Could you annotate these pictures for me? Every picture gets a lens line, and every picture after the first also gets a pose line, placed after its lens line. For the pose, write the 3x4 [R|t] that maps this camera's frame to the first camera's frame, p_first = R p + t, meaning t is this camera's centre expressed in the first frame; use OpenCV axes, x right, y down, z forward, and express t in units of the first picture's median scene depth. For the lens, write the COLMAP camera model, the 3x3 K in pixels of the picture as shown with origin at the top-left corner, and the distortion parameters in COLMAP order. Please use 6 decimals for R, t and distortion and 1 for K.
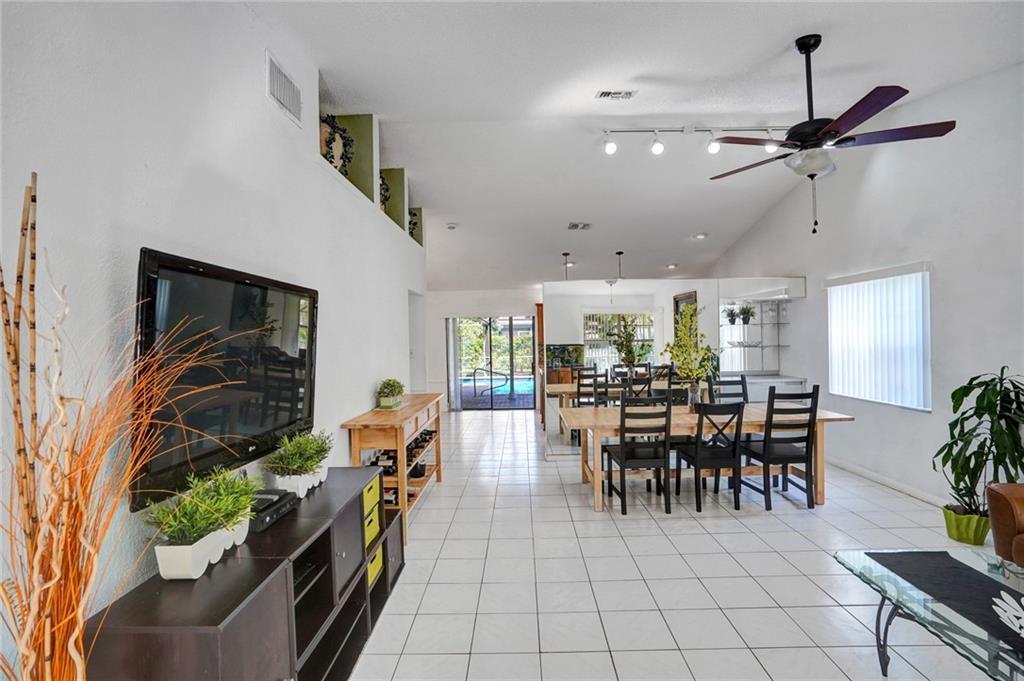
lens RADIAL K [[476.4, 0, 513.5], [0, 476.4, 338.0], [0, 0, 1]] dist [-0.059212, 0.020012]
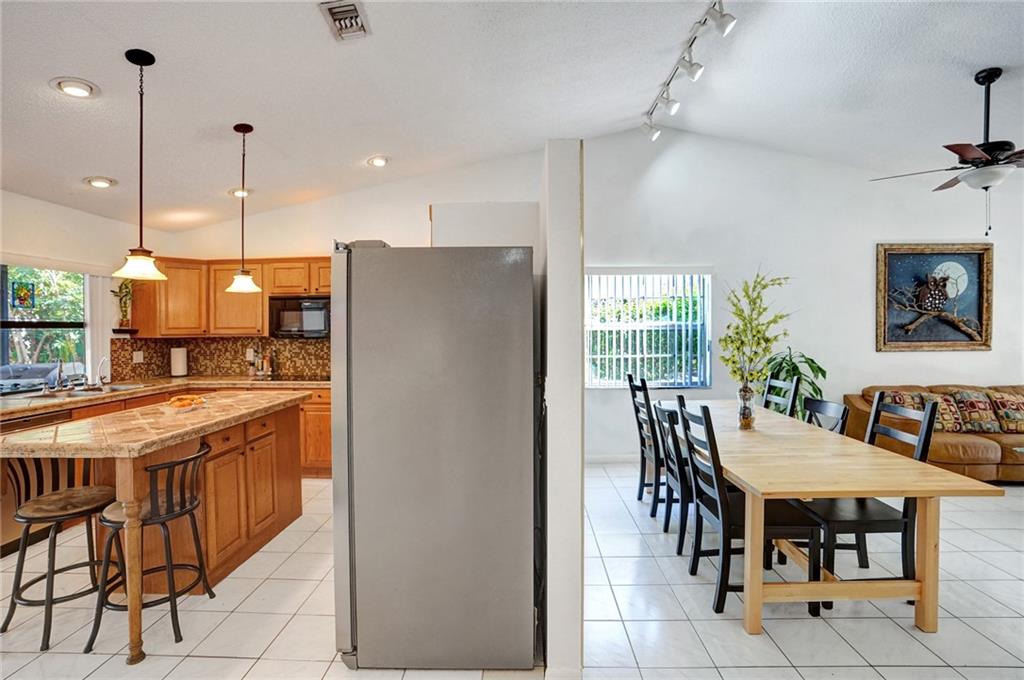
lens RADIAL K [[476.4, 0, 516.1], [0, 476.4, 330.2], [0, 0, 1]] dist [-0.059212, 0.020012]
pose [[0.001943, 0.016395, 0.999864, -0.372665], [0.007154, 0.999840, -0.016409, 0.021813], [-0.999973, 0.007184, 0.001826, 1.529130]]
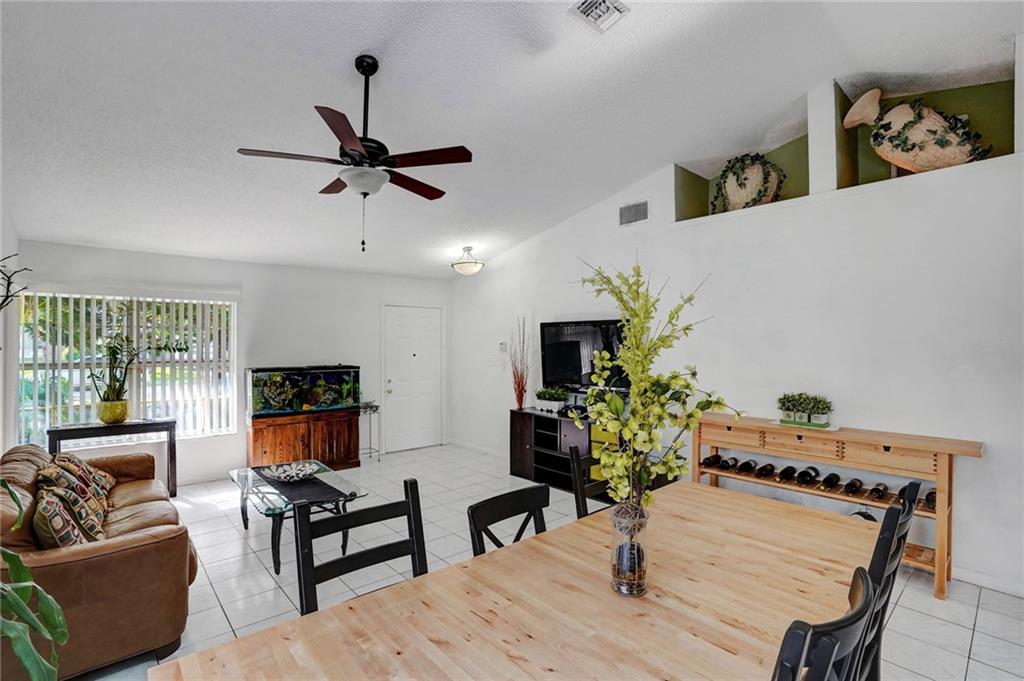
lens RADIAL K [[476.4, 0, 514.1], [0, 476.4, 341.7], [0, 0, 1]] dist [-0.059212, 0.020012]
pose [[-0.733057, 0.014112, -0.680020, 0.761419], [0.012464, 0.999896, 0.007313, -0.023399], [0.680053, -0.003115, -0.733157, 1.351213]]
